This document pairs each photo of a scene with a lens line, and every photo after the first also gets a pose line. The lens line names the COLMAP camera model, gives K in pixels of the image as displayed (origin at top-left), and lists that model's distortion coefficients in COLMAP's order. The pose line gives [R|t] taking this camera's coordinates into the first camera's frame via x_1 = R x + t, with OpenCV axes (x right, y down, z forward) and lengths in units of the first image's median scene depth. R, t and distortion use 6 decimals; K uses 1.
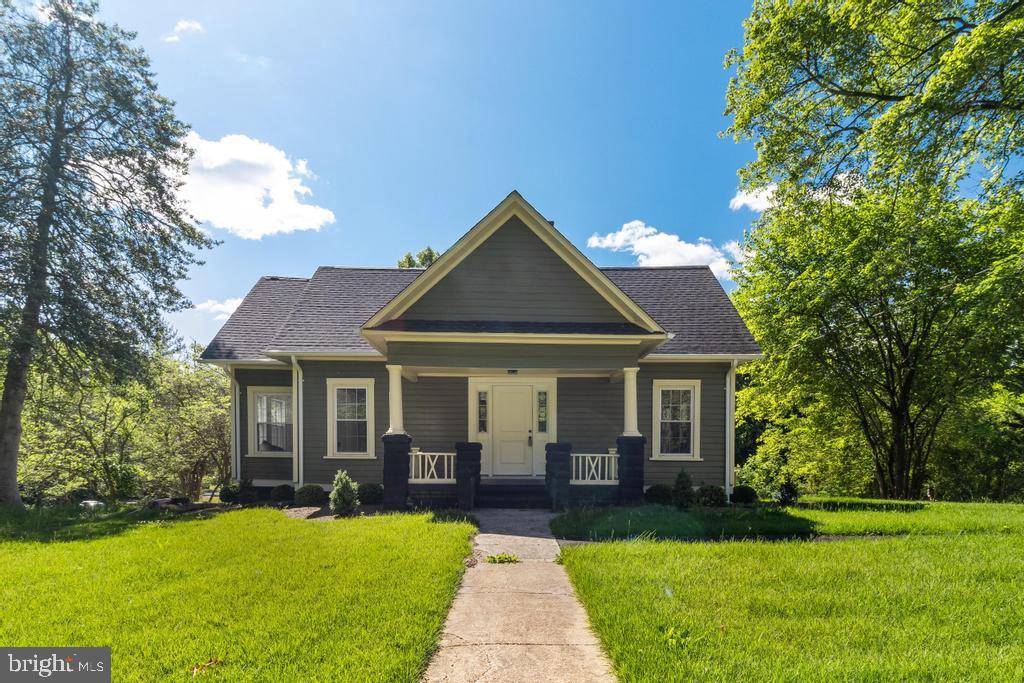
lens RADIAL K [[654.5, 0, 512.0], [0, 654.5, 341.5], [0, 0, 1]] dist [-0.000665, 0.000149]
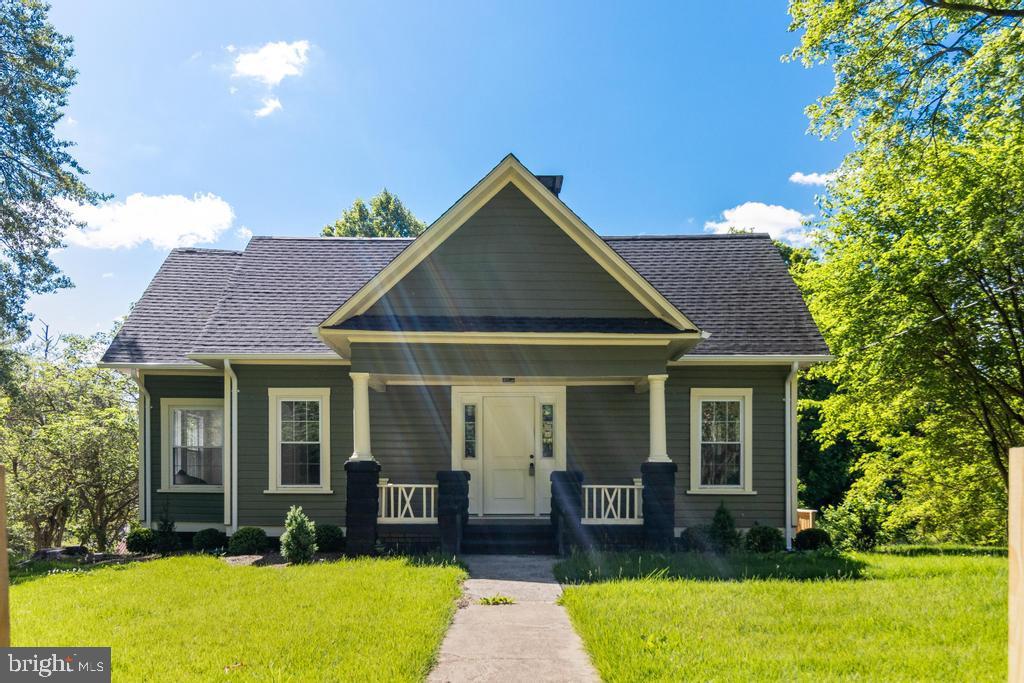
lens RADIAL K [[525.8, 0, 512.0], [0, 525.8, 341.5], [0, 0, 1]] dist [0.000607, -0.000295]
pose [[0.999932, -0.001353, 0.011585, -0.002479], [0.002225, 0.997135, -0.075609, 0.047685], [-0.011450, 0.075629, 0.997070, 0.363287]]
